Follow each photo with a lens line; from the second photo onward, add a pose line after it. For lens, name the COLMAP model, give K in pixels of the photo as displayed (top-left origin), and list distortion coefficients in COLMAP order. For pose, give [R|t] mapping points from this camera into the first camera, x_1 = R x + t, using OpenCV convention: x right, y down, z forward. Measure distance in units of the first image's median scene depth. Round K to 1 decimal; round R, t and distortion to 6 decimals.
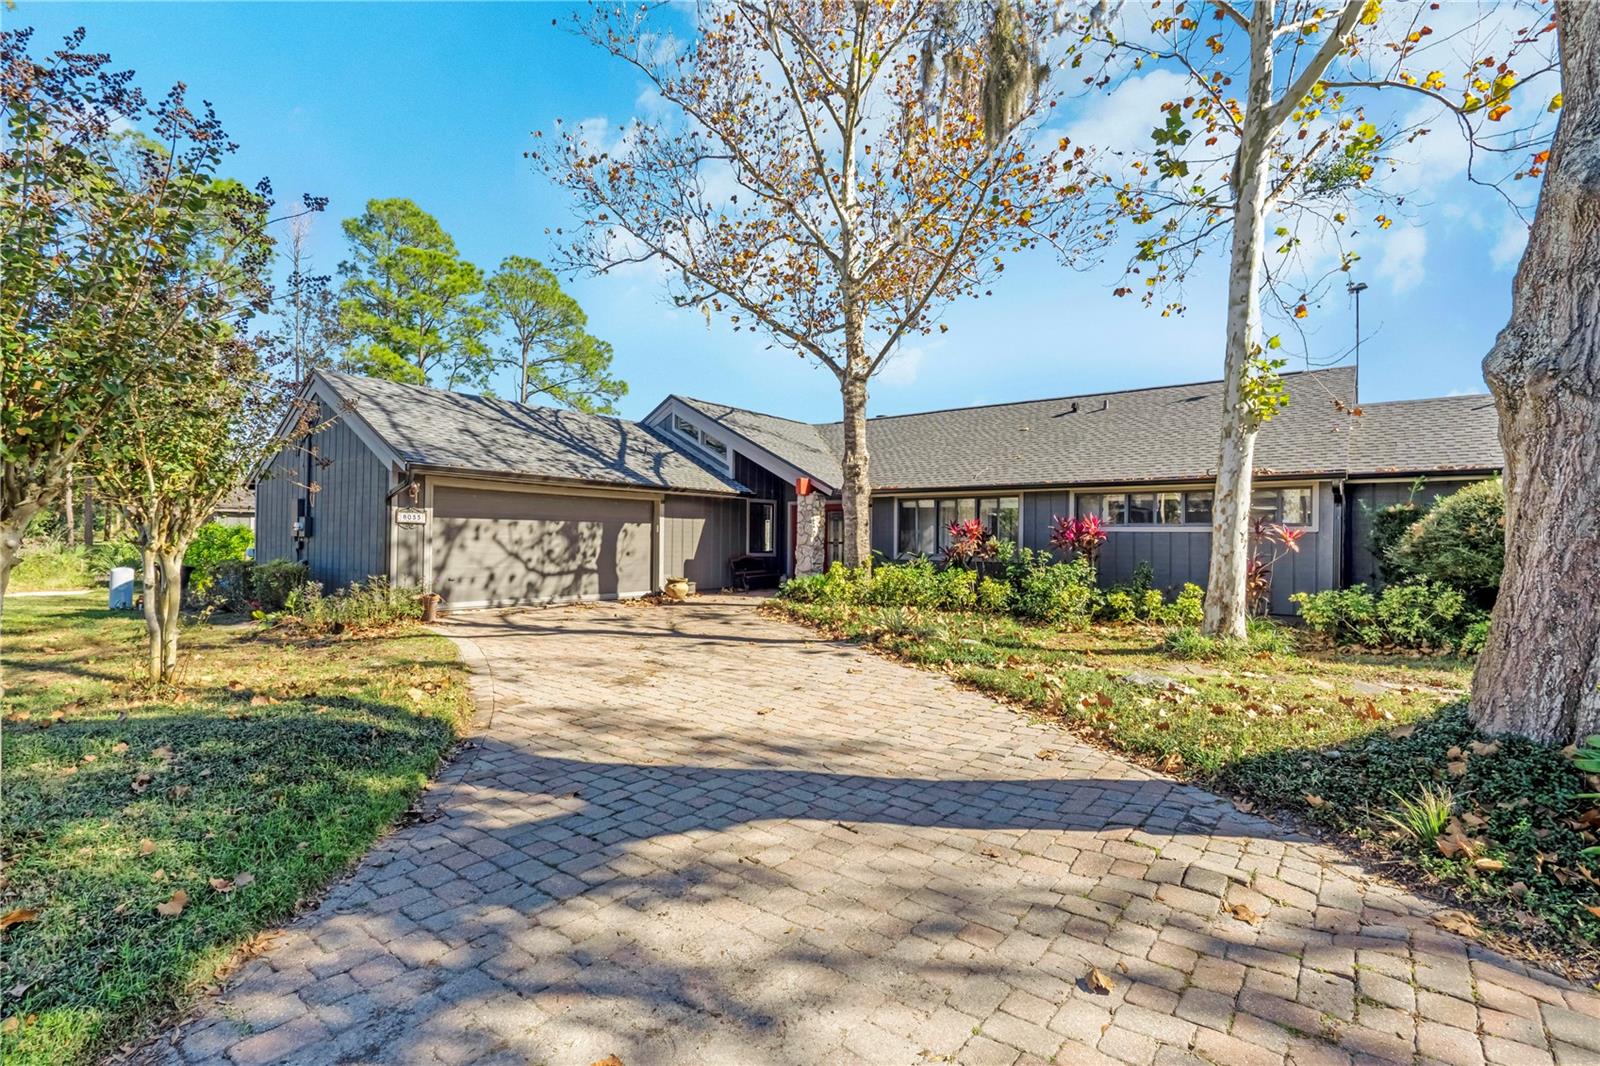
lens RADIAL K [[745.5, 0, 799.8], [0, 745.5, 537.1], [0, 0, 1]] dist [-0.006941, 0.000528]
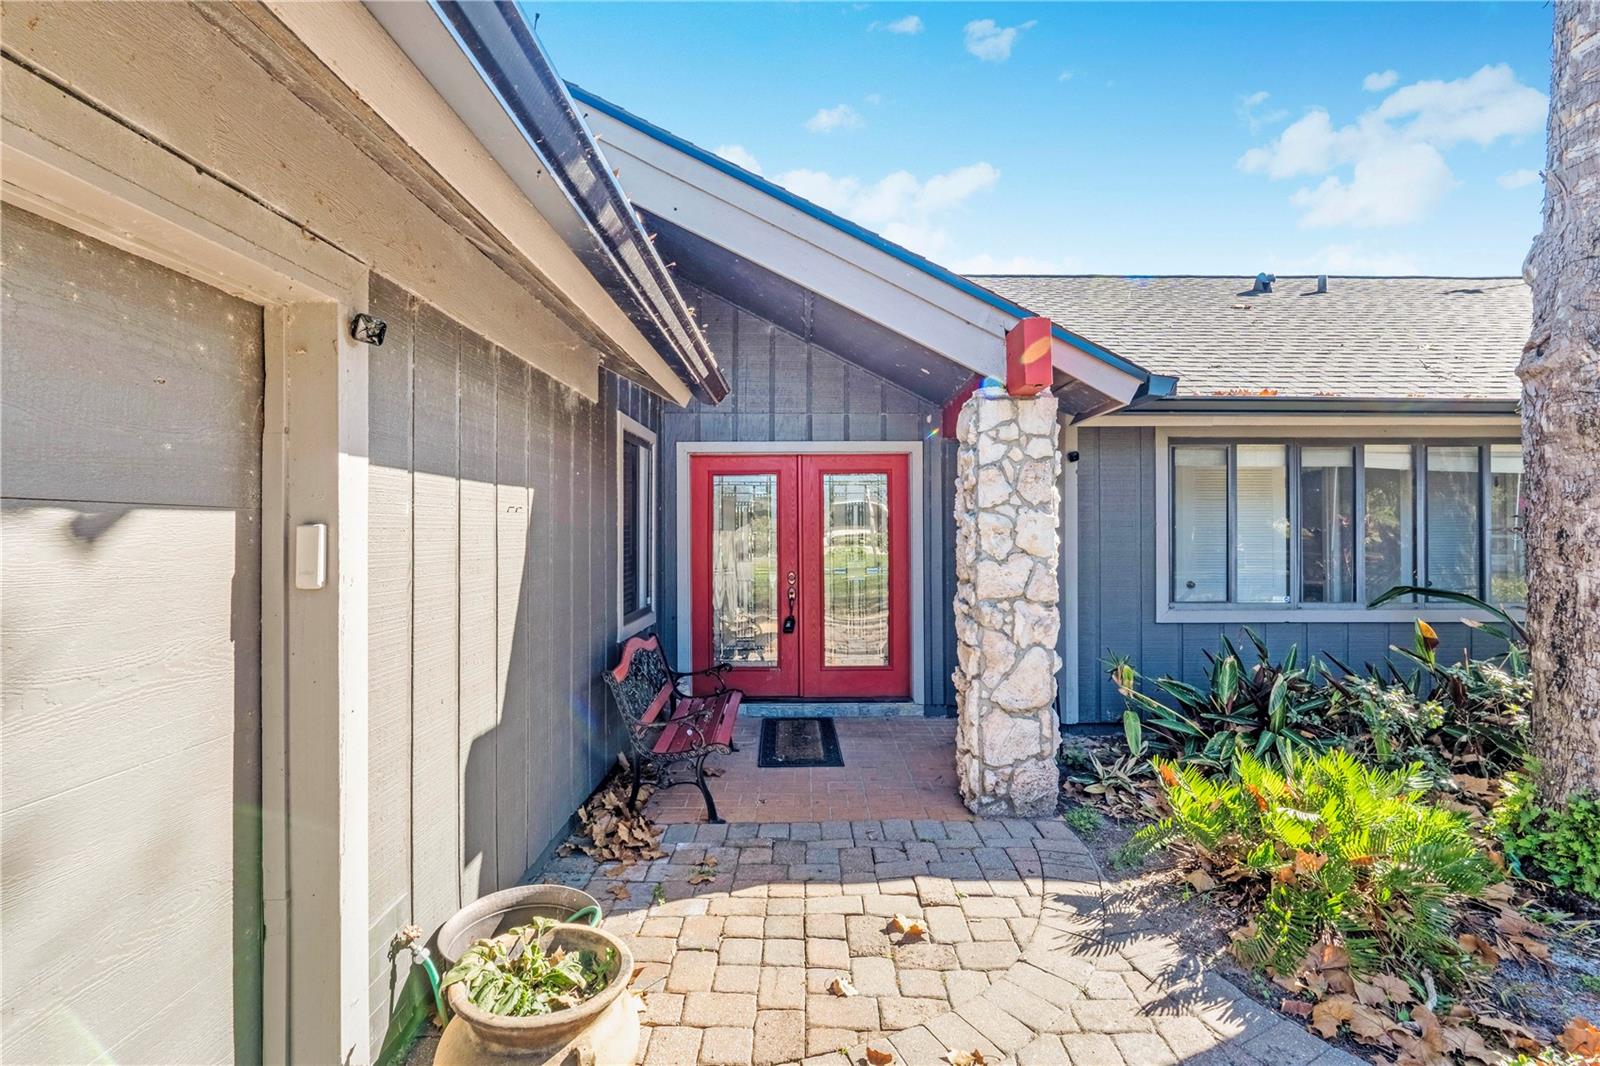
lens RADIAL K [[745.5, 0, 797.7], [0, 745.5, 528.2], [0, 0, 1]] dist [-0.006941, 0.000528]
pose [[0.833701, -0.001720, 0.552214, -0.331493], [-0.008555, 0.999835, 0.016031, -0.031951], [-0.552150, -0.018090, 0.833549, 1.510267]]
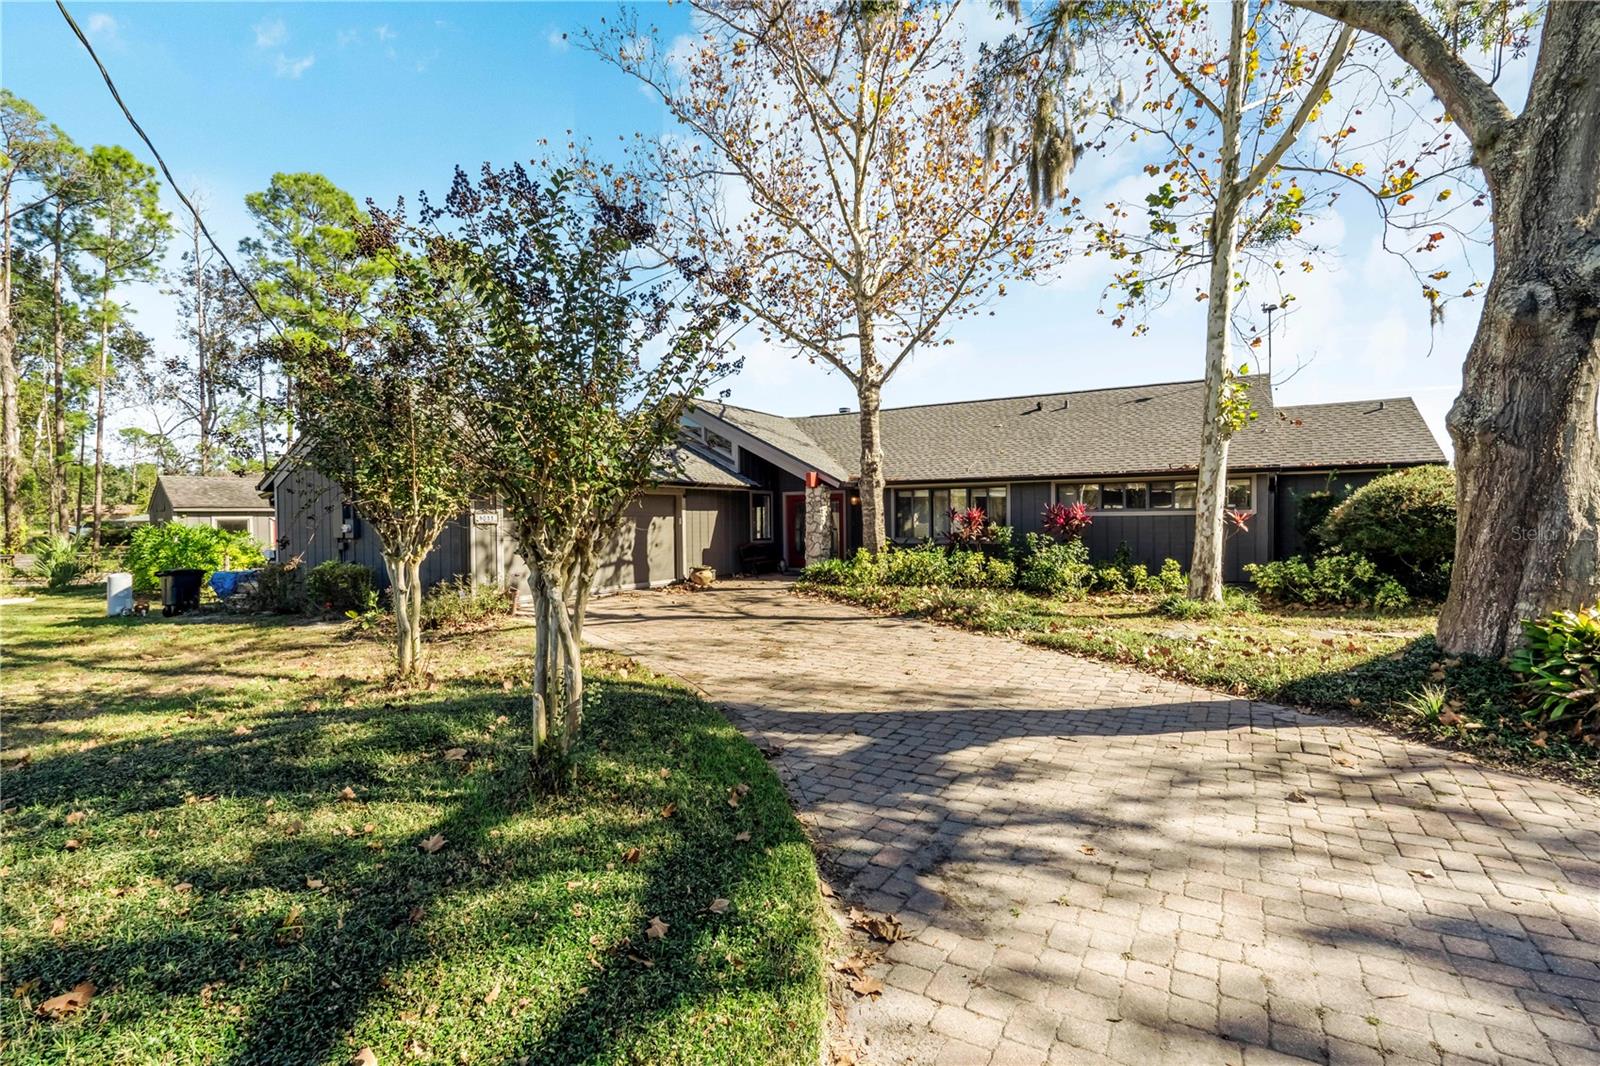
lens RADIAL K [[745.5, 0, 801.4], [0, 745.5, 535.7], [0, 0, 1]] dist [-0.006941, 0.000528]
pose [[0.990499, -0.025432, 0.135148, -0.282766], [0.022025, 0.999402, 0.026644, -0.025936], [-0.135745, -0.023414, 0.990467, -0.162117]]
